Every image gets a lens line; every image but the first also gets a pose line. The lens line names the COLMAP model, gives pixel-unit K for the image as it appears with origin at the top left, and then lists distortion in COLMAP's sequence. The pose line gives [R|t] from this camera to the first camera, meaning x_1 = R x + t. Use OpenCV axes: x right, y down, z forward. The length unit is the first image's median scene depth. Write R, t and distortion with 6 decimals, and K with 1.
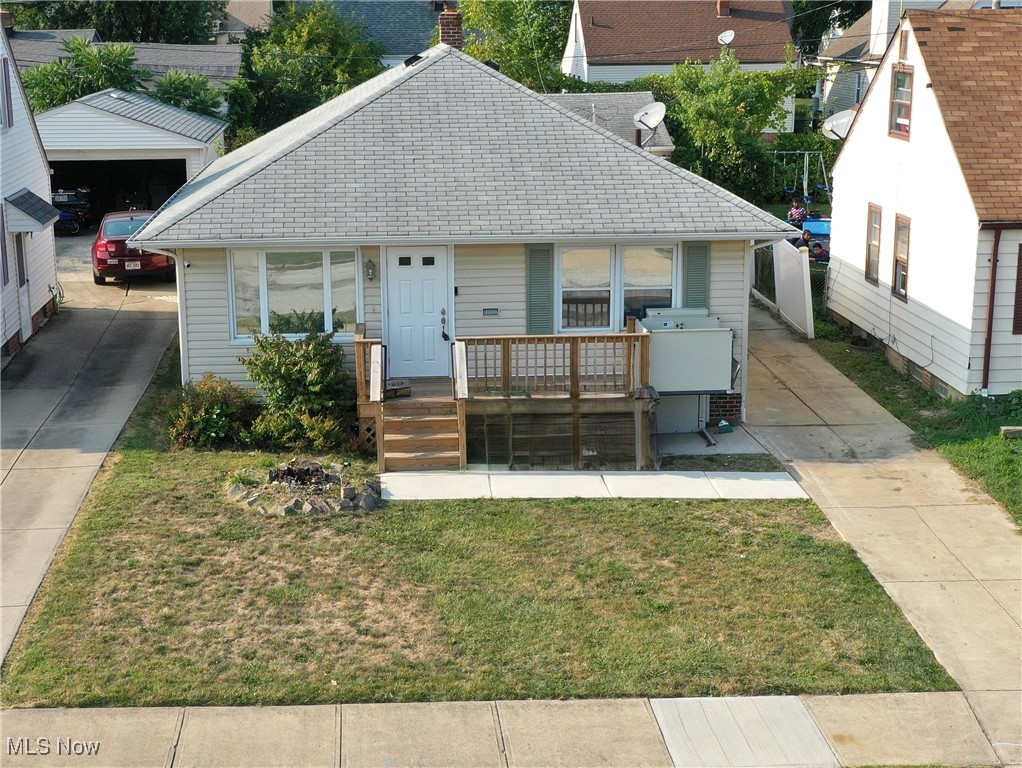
lens RADIAL K [[1590.5, 0, 513.9], [0, 1590.5, 383.7], [0, 0, 1]] dist [0.013499, 0.000000]
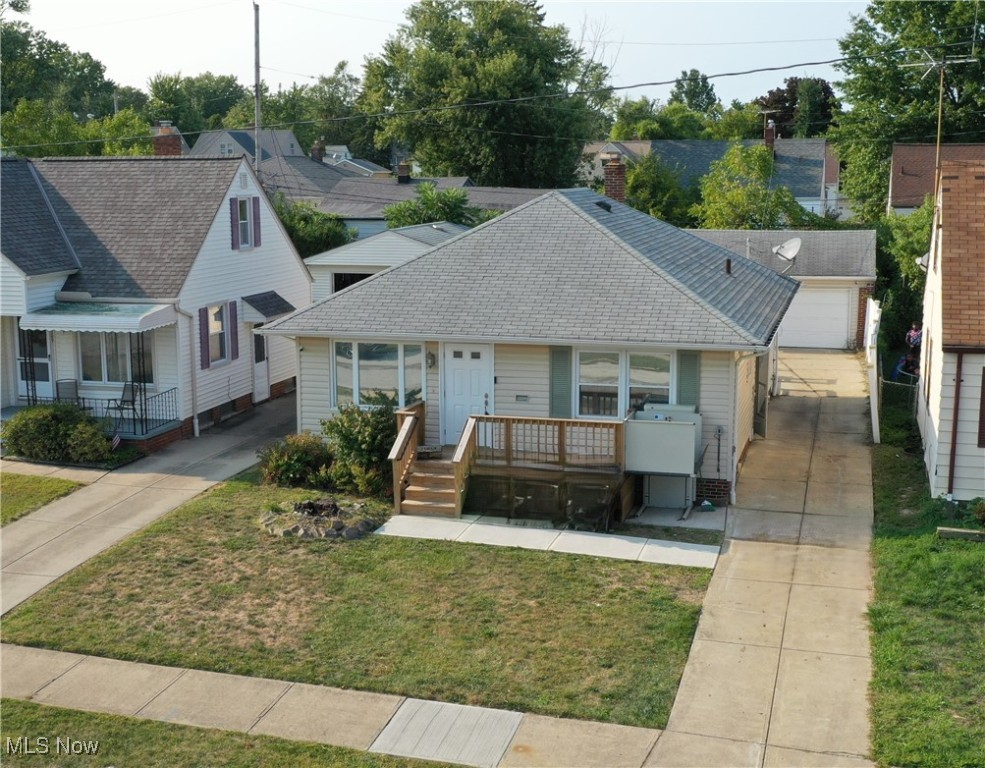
lens RADIAL K [[1311.8, 0, 485.9], [0, 1311.8, 386.7], [0, 0, 1]] dist [0.011168, 0.000000]
pose [[0.936373, 0.057752, -0.346224, 0.365927], [-0.078722, 0.995798, -0.046800, -0.003624], [0.342066, 0.071077, 0.936984, 0.017599]]
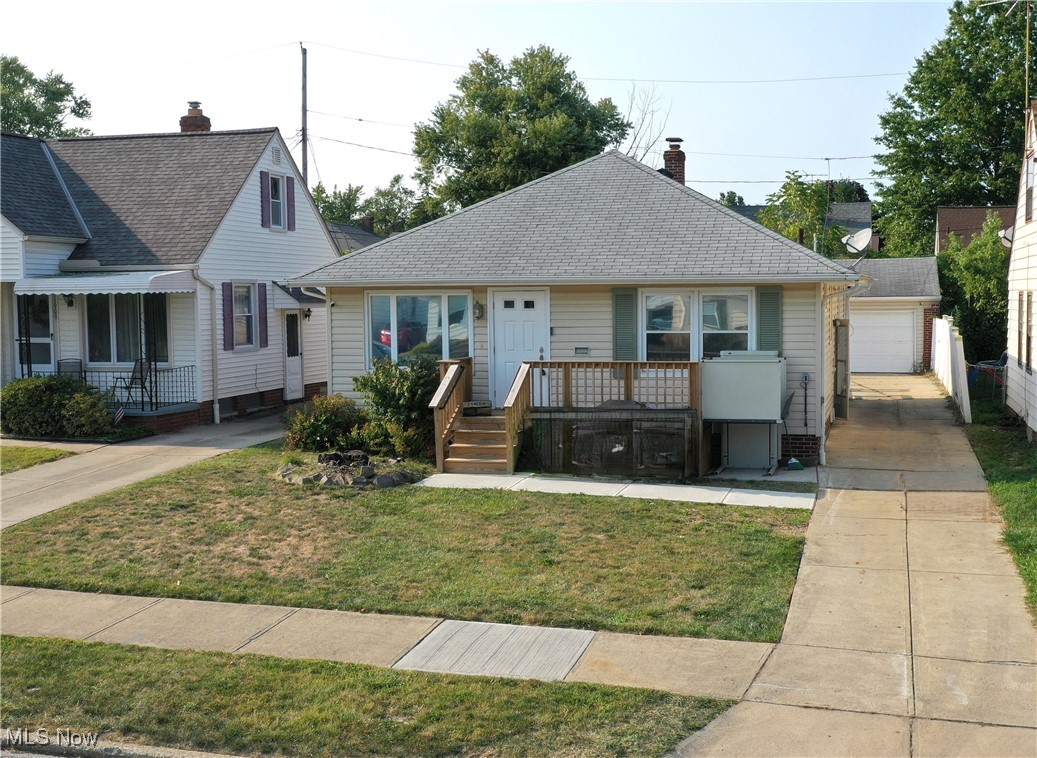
lens RADIAL K [[1258.5, 0, 589.5], [0, 1258.5, 373.1], [0, 0, 1]] dist [0.011476, 0.000000]
pose [[0.950371, 0.015007, -0.310756, 0.305218], [-0.064688, 0.986539, -0.150190, 0.118276], [0.304319, 0.162838, 0.938549, 0.201145]]
